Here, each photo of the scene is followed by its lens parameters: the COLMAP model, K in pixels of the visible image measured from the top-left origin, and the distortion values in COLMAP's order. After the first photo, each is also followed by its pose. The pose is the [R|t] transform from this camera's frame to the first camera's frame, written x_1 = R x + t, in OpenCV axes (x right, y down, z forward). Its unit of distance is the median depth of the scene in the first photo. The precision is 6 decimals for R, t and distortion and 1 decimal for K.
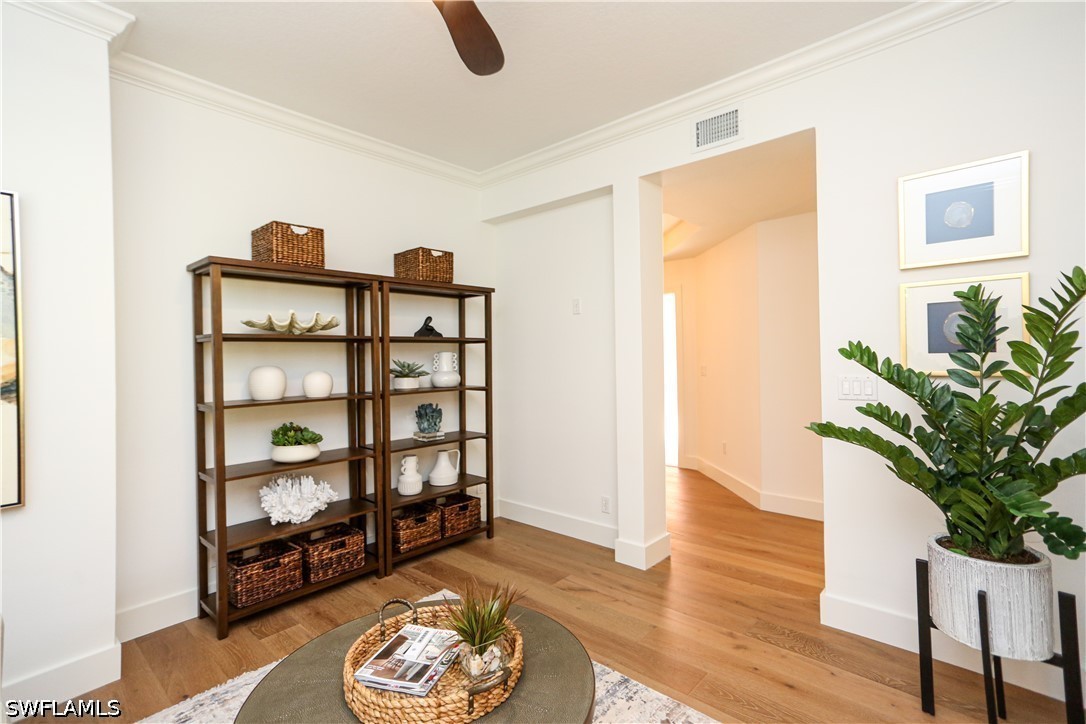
lens RADIAL K [[519.3, 0, 543.0], [0, 519.3, 362.0], [0, 0, 1]] dist [-0.023300, 0.000162]
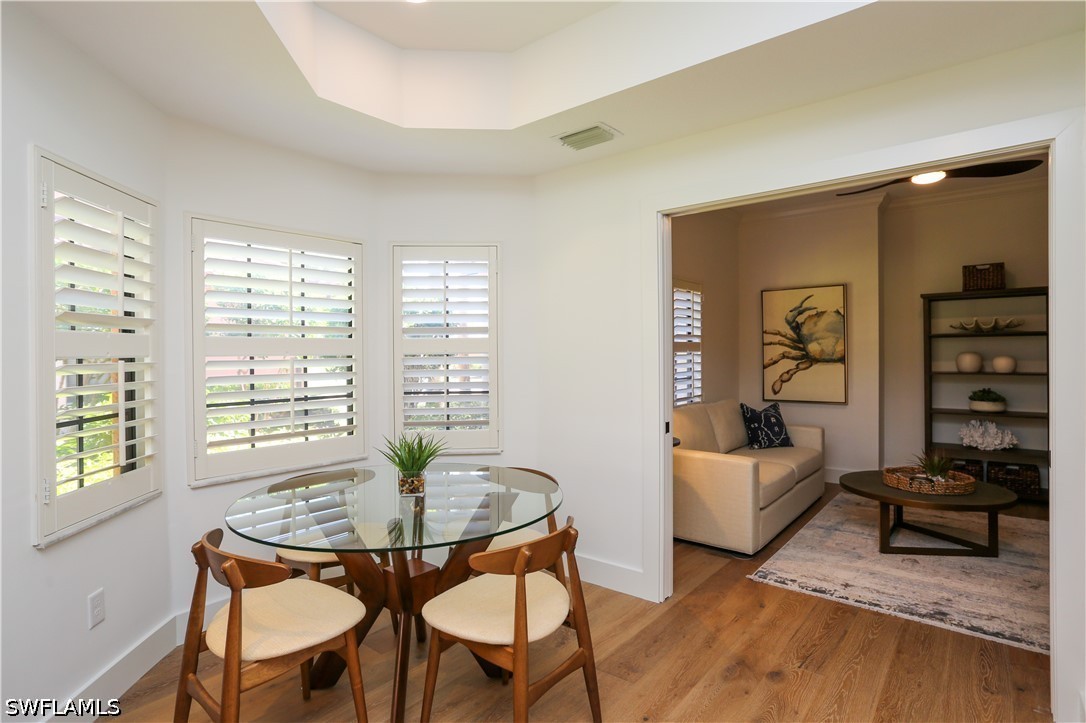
lens RADIAL K [[535.0, 0, 566.5], [0, 535.0, 356.4], [0, 0, 1]] dist [0.025042, -0.000189]
pose [[0.064317, 0.028456, -0.997524, 0.976506], [0.000379, 0.999593, 0.028540, -0.023187], [0.997929, -0.002214, 0.064280, -0.346358]]
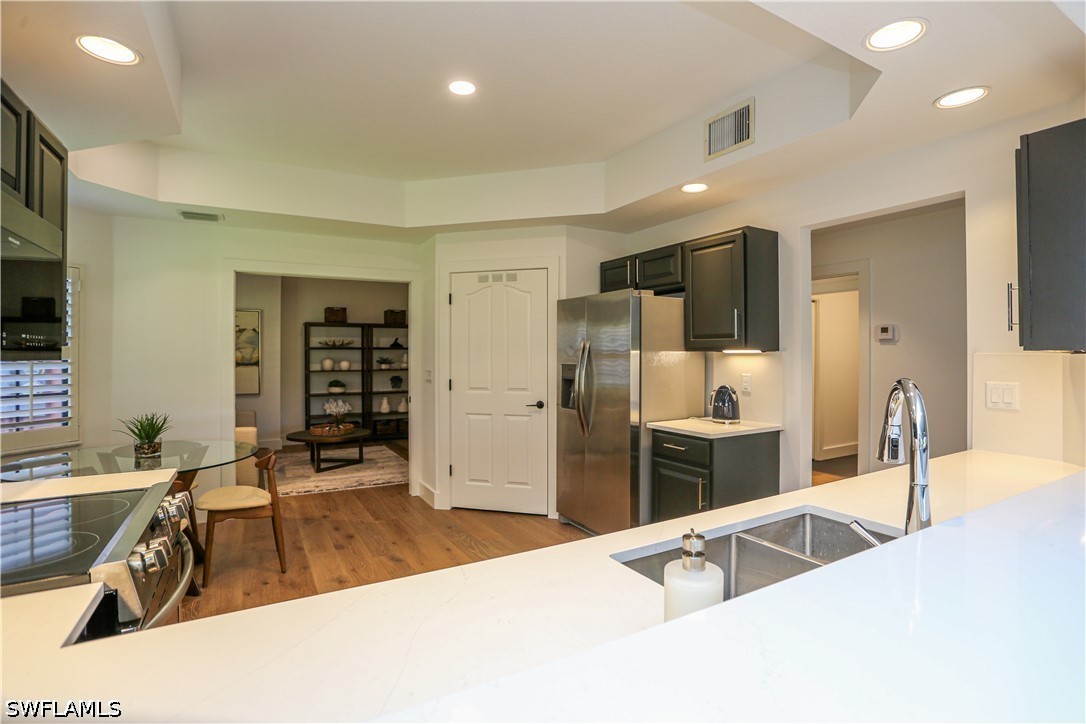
lens RADIAL K [[530.9, 0, 543.1], [0, 530.9, 355.7], [0, 0, 1]] dist [-0.058831, 0.020107]
pose [[0.947222, 0.021744, -0.319841, 1.272060], [-0.022548, 0.999745, 0.001188, -0.029620], [0.319785, 0.006086, 0.947471, -1.130411]]
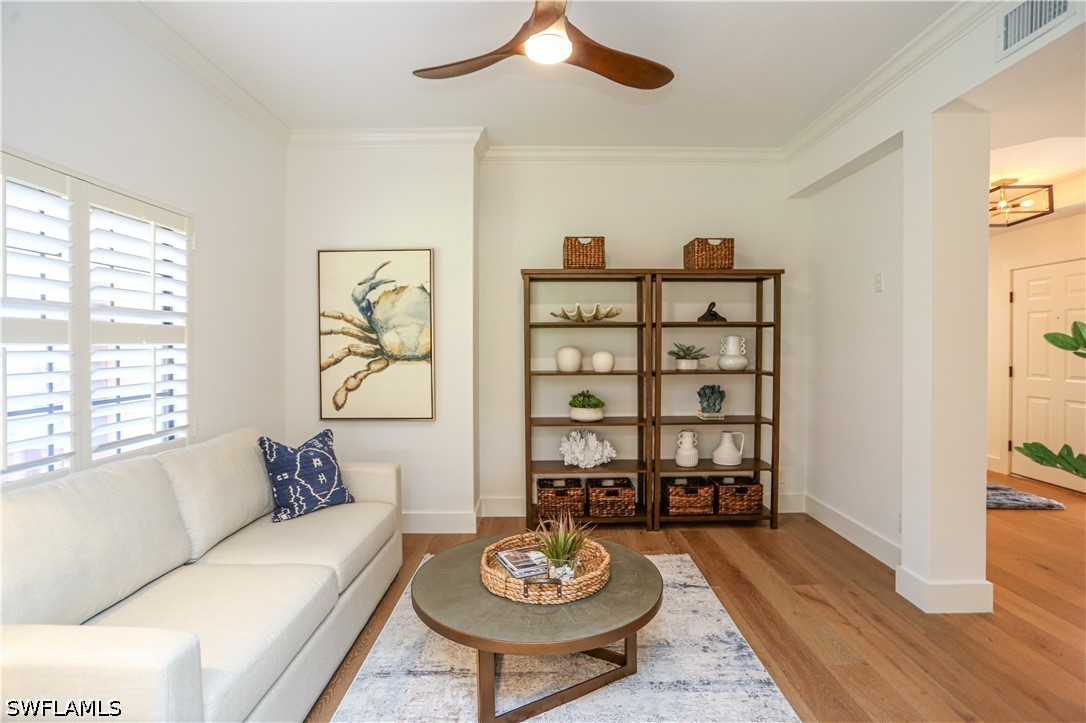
lens RADIAL K [[530.9, 0, 543.1], [0, 530.9, 355.2], [0, 0, 1]] dist [-0.058831, 0.020107]
pose [[0.664889, 0.033353, -0.746197, 0.386874], [-0.016872, 0.999418, 0.029638, -0.006623], [0.746752, -0.007116, 0.665065, 0.037466]]
